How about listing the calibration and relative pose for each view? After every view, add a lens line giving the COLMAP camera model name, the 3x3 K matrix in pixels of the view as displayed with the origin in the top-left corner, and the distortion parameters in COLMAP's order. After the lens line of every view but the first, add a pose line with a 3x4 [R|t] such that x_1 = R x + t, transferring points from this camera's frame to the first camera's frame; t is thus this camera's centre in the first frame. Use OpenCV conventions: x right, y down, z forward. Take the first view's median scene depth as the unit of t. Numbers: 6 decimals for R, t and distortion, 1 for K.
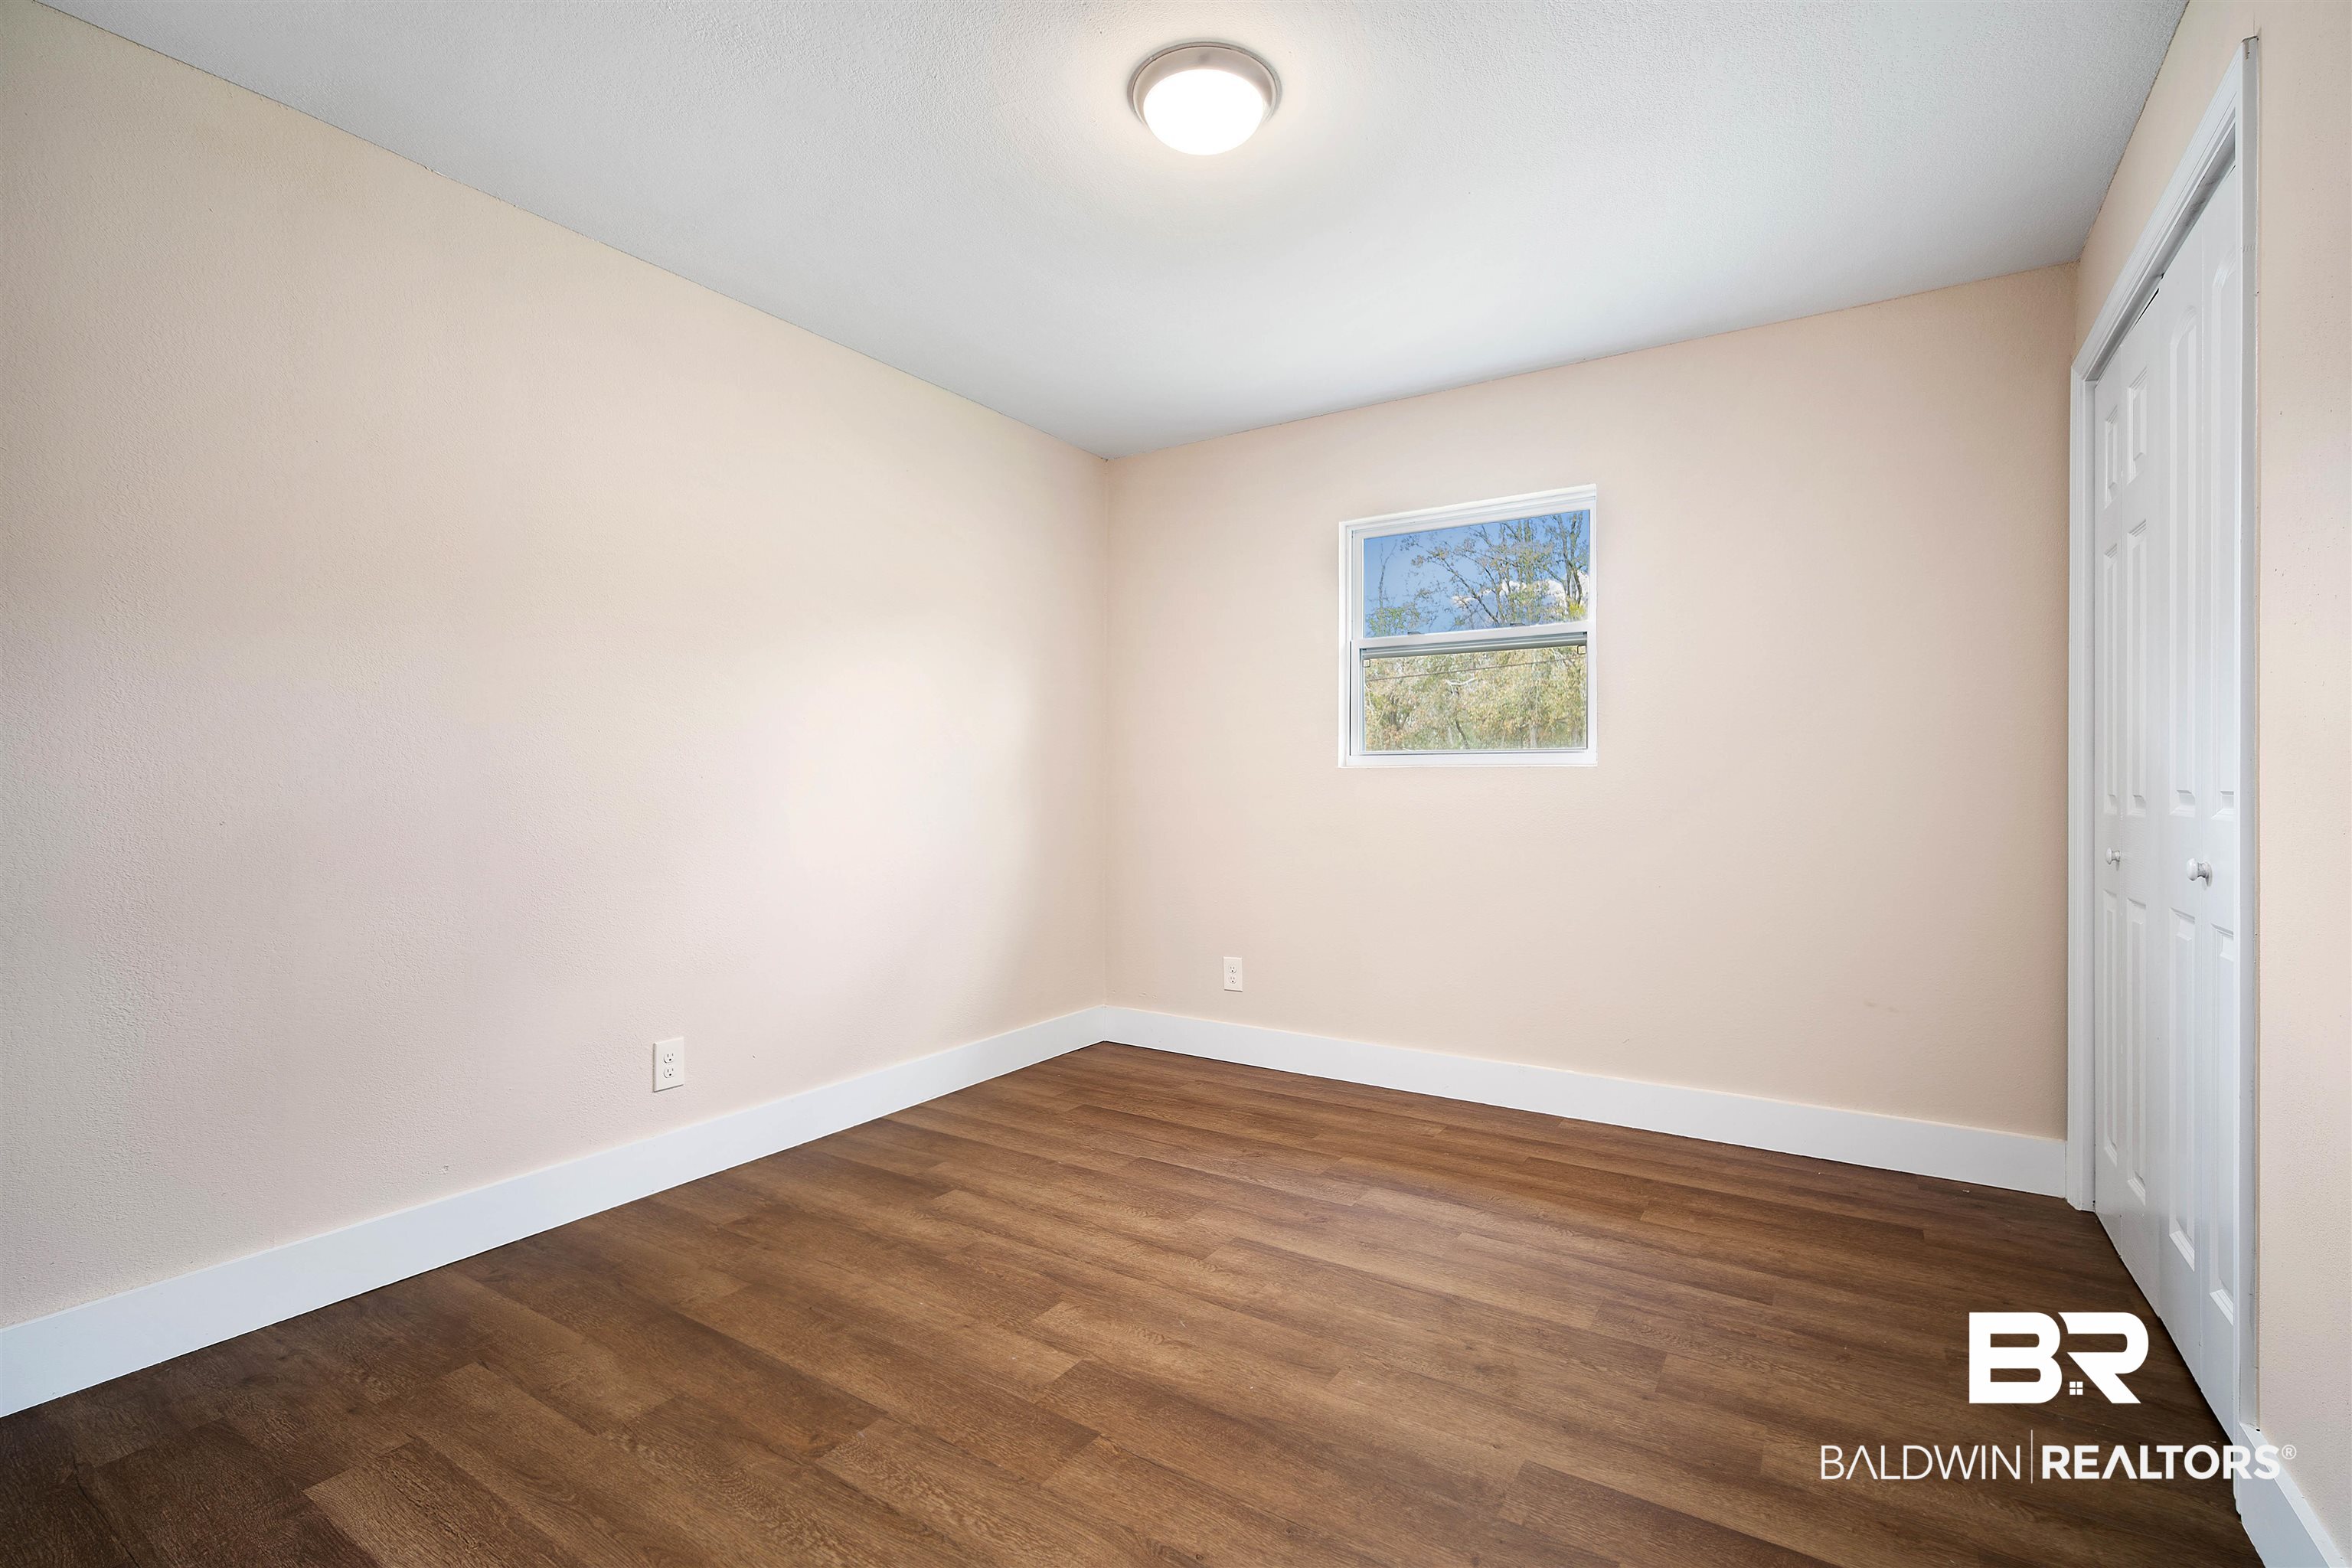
lens RADIAL K [[1032.8, 0, 1177.8], [0, 1032.8, 786.8], [0, 0, 1]] dist [-0.011508, 0.001083]
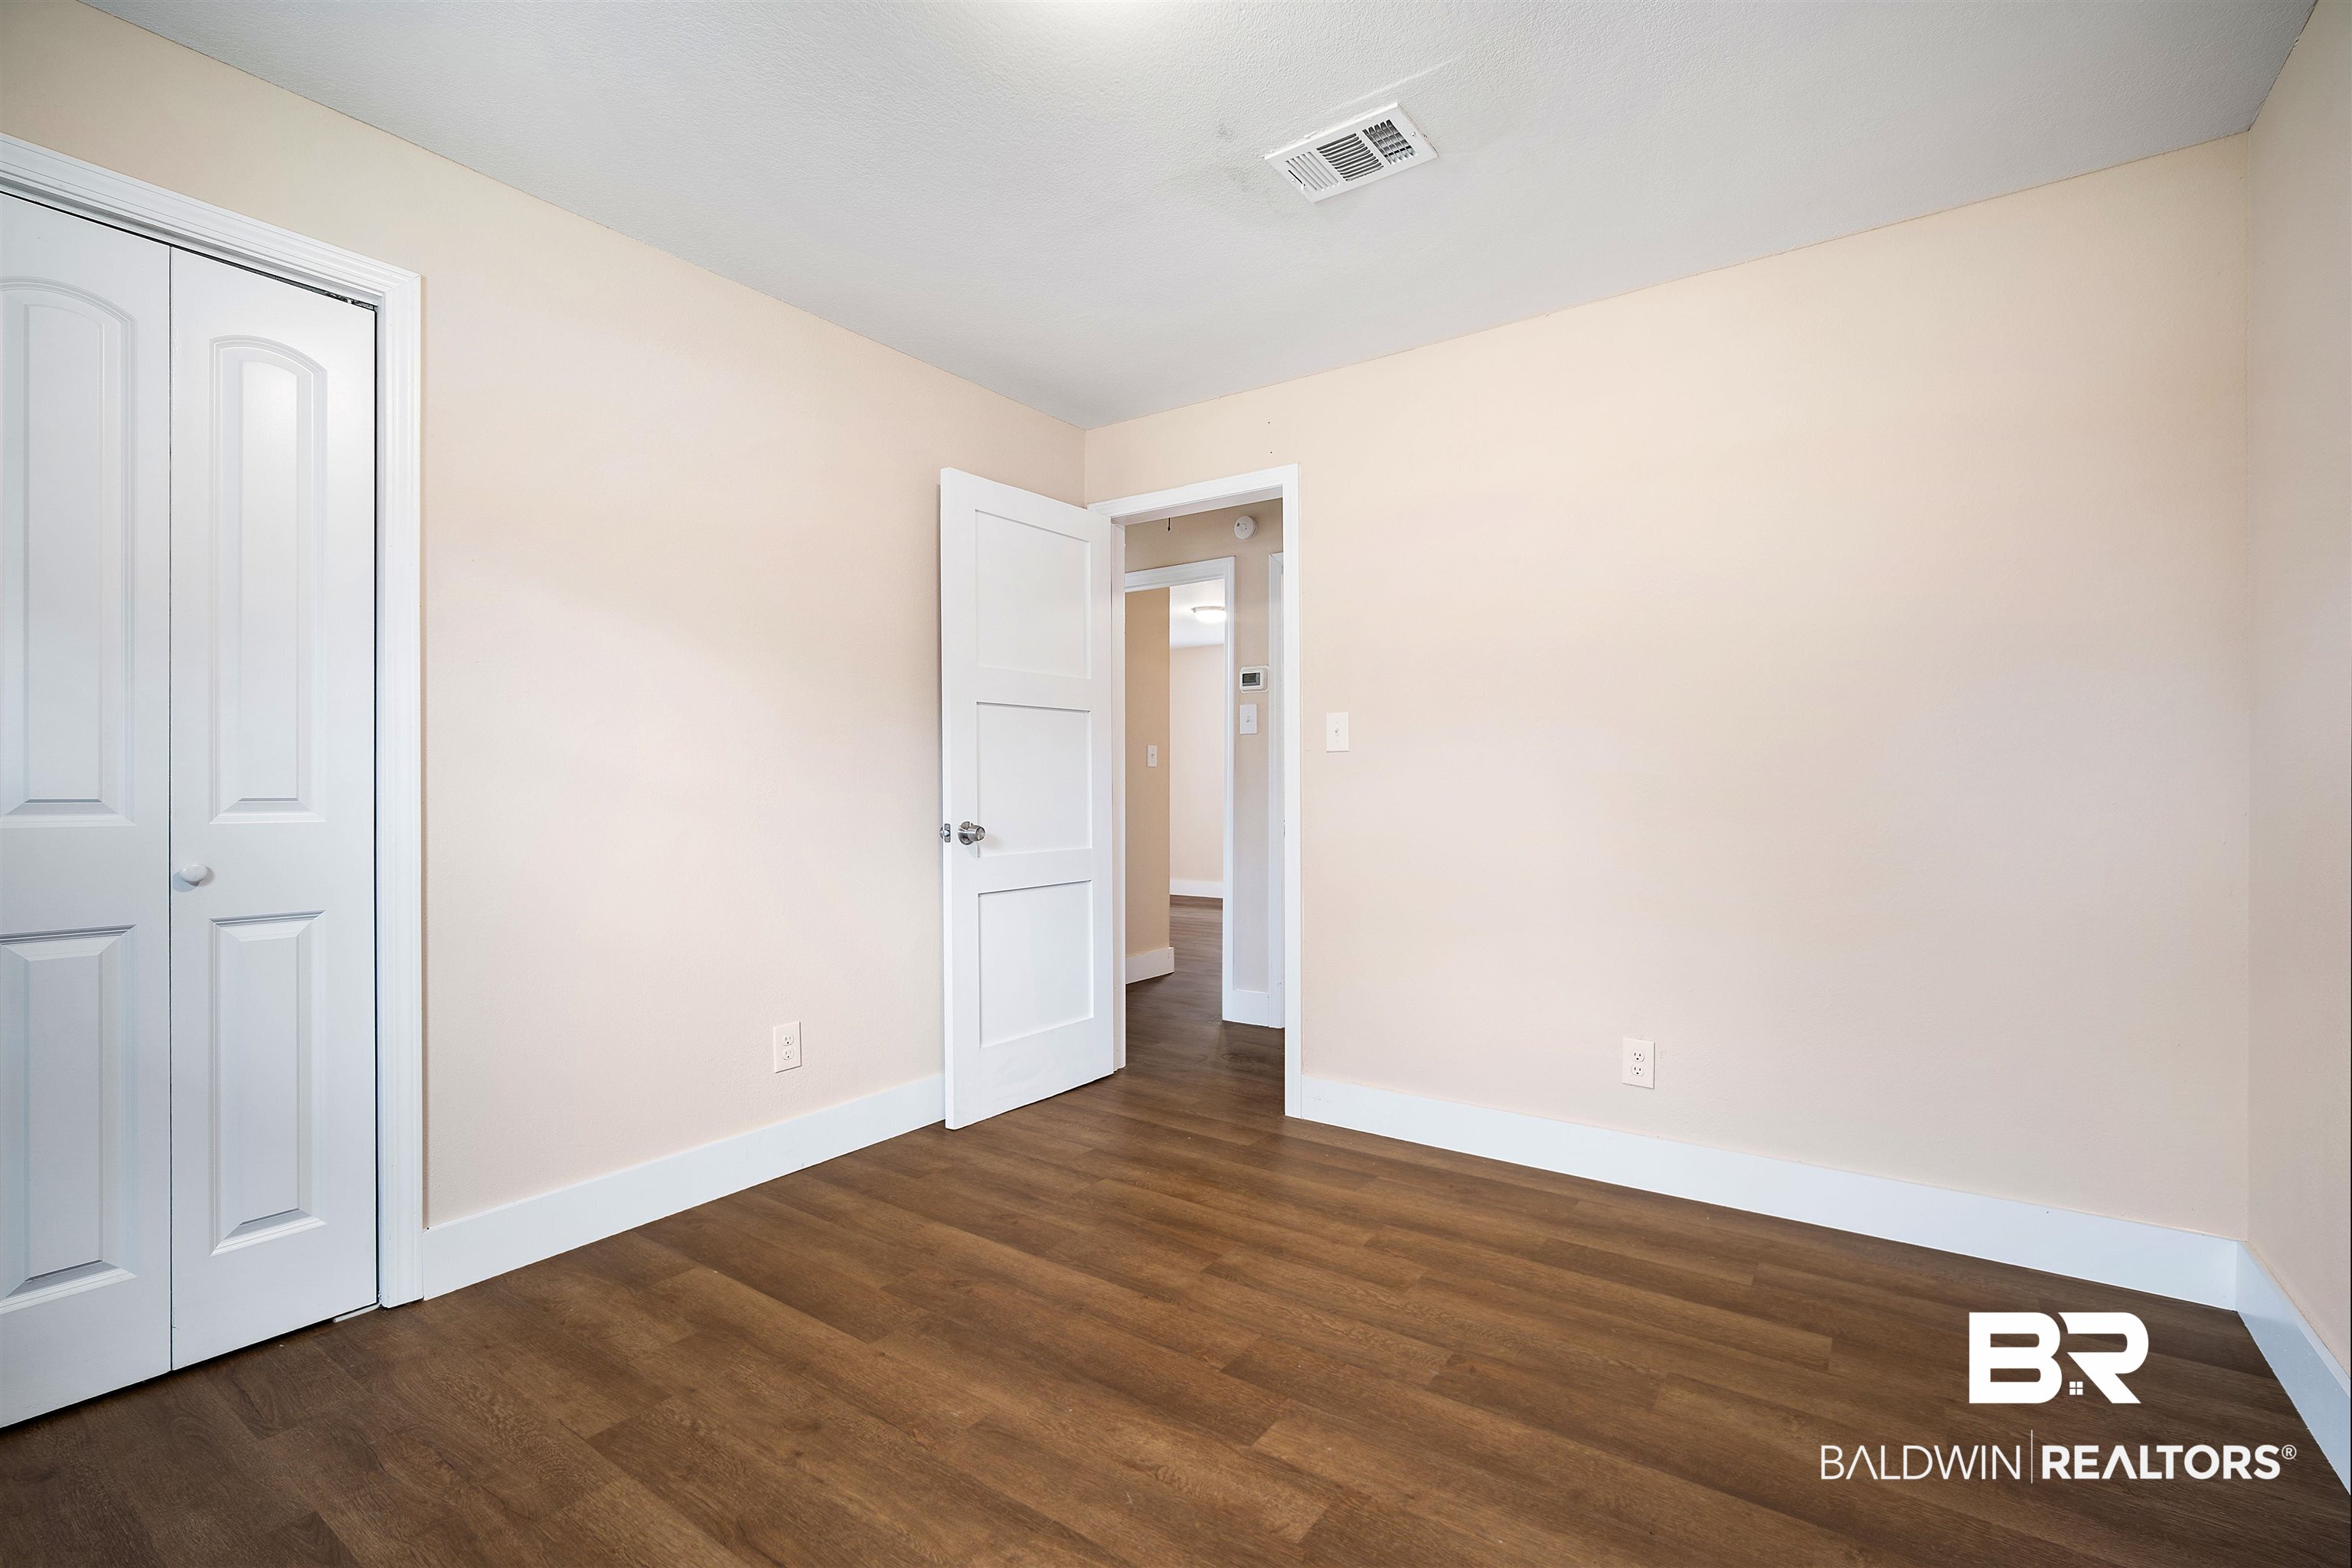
lens RADIAL K [[1032.8, 0, 1174.9], [0, 1032.8, 783.2], [0, 0, 1]] dist [-0.011508, 0.001083]
pose [[-0.998999, 0.002352, 0.044673, -0.073194], [0.002245, 0.999994, -0.002458, -0.008689], [-0.044679, -0.002356, -0.998999, 1.999773]]
